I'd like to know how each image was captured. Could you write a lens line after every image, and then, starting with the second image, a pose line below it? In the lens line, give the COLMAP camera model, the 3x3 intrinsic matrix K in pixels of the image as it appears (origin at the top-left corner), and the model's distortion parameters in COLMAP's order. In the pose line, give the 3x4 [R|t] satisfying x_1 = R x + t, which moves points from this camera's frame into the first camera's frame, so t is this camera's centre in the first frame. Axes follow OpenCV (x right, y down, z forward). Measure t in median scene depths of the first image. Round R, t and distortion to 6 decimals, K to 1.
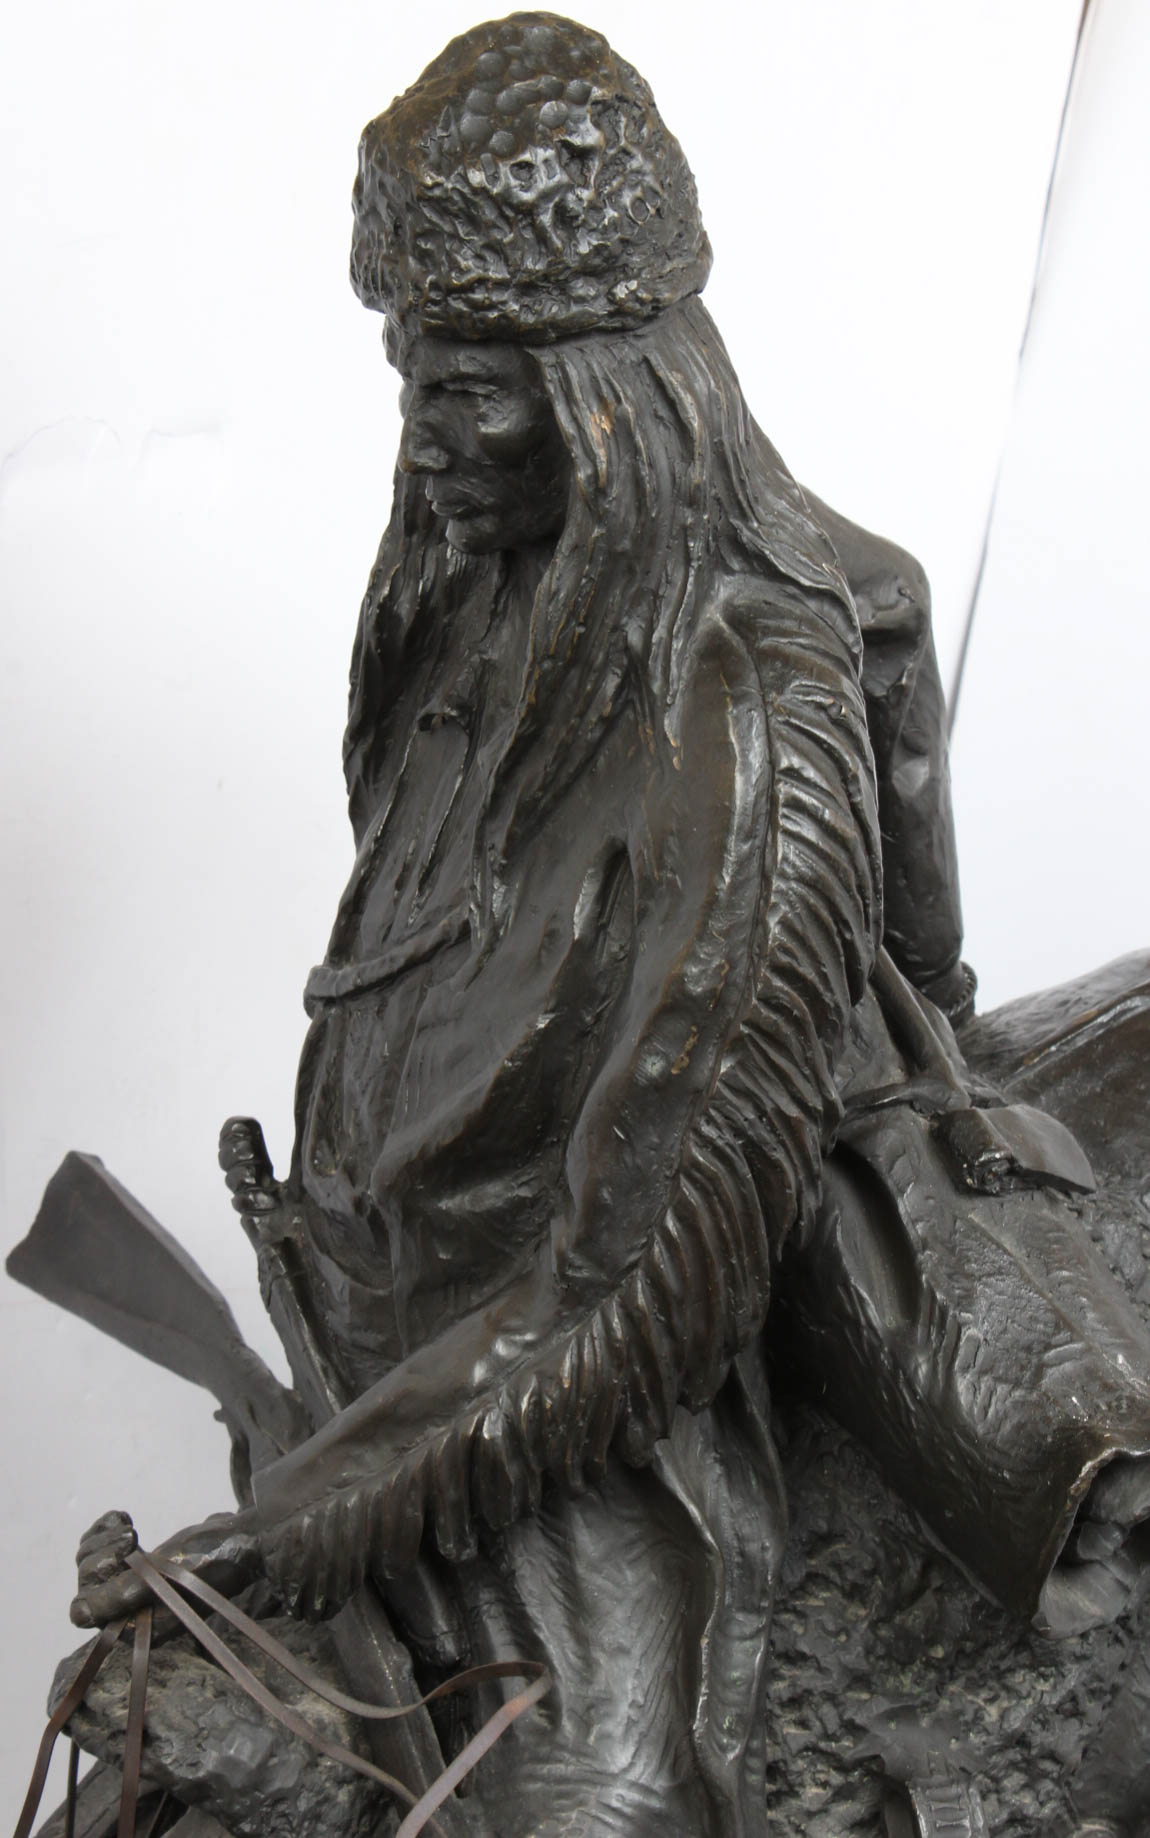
lens RADIAL K [[4201.7, 0, 575.0], [0, 4201.7, 919.0], [0, 0, 1]] dist [0.042470, 0.360321]
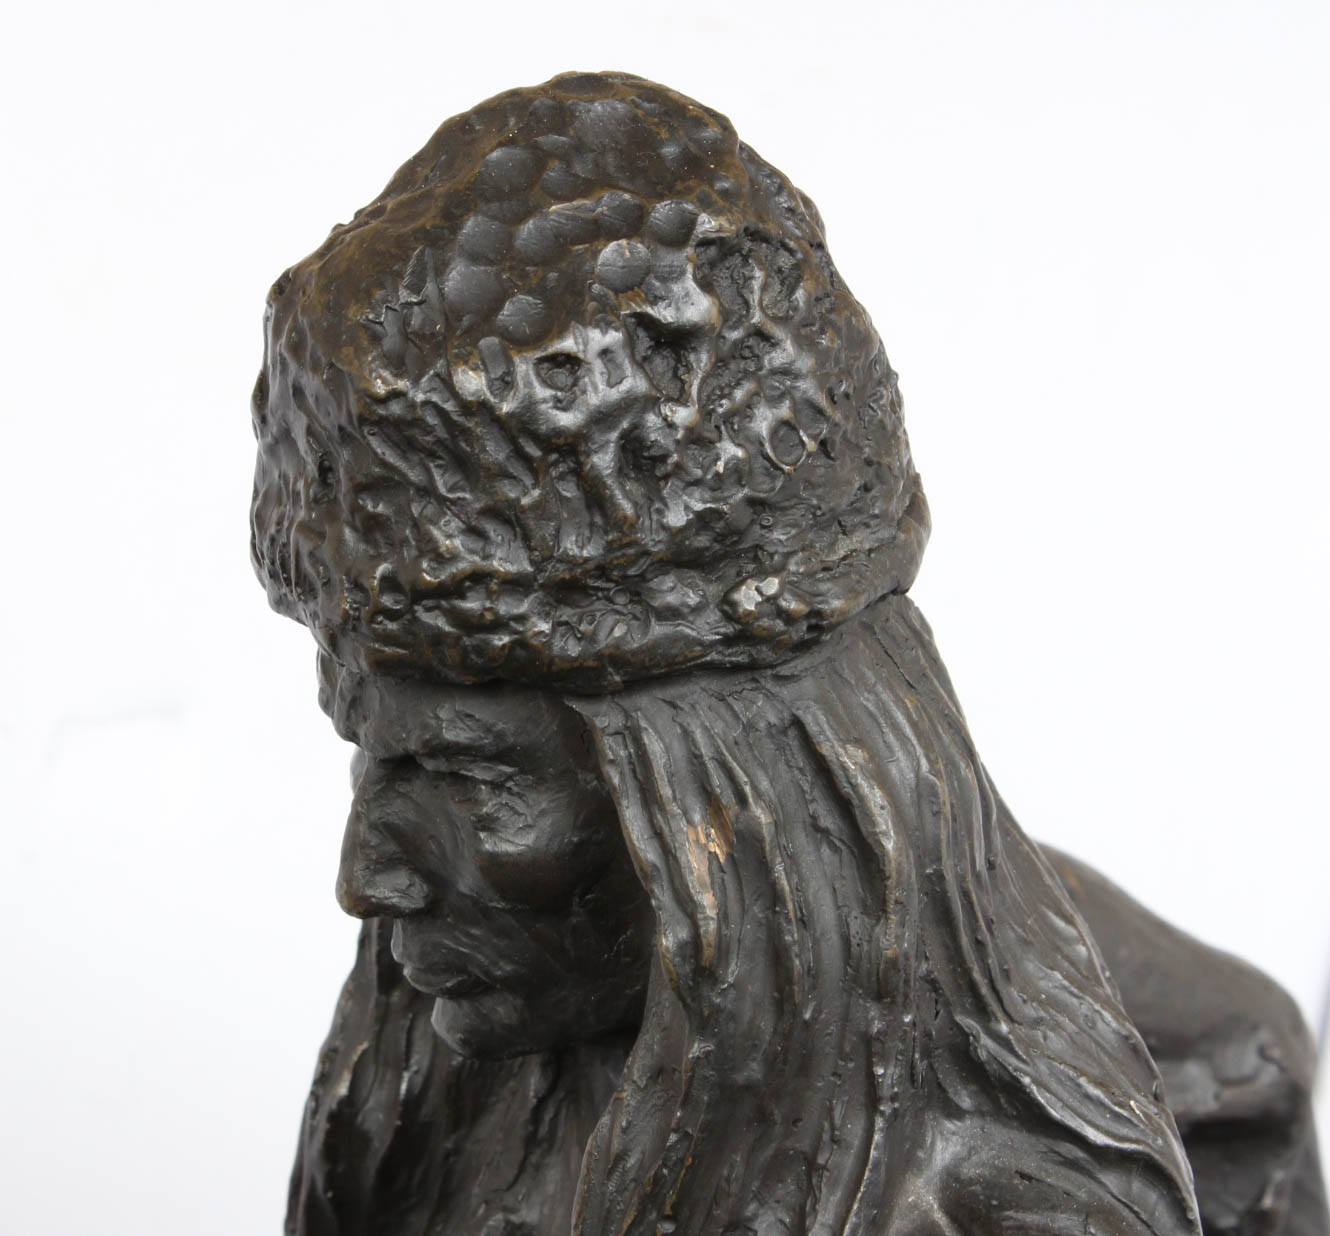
lens RADIAL K [[4470.5, 0, 665.7], [0, 4470.5, 581.1], [0, 0, 1]] dist [0.028267, 0.397433]
pose [[0.998888, 0.015671, -0.044461, 0.025208], [-0.020035, 0.994837, -0.099488, -0.095043], [0.042673, 0.100268, 0.994045, 0.443538]]
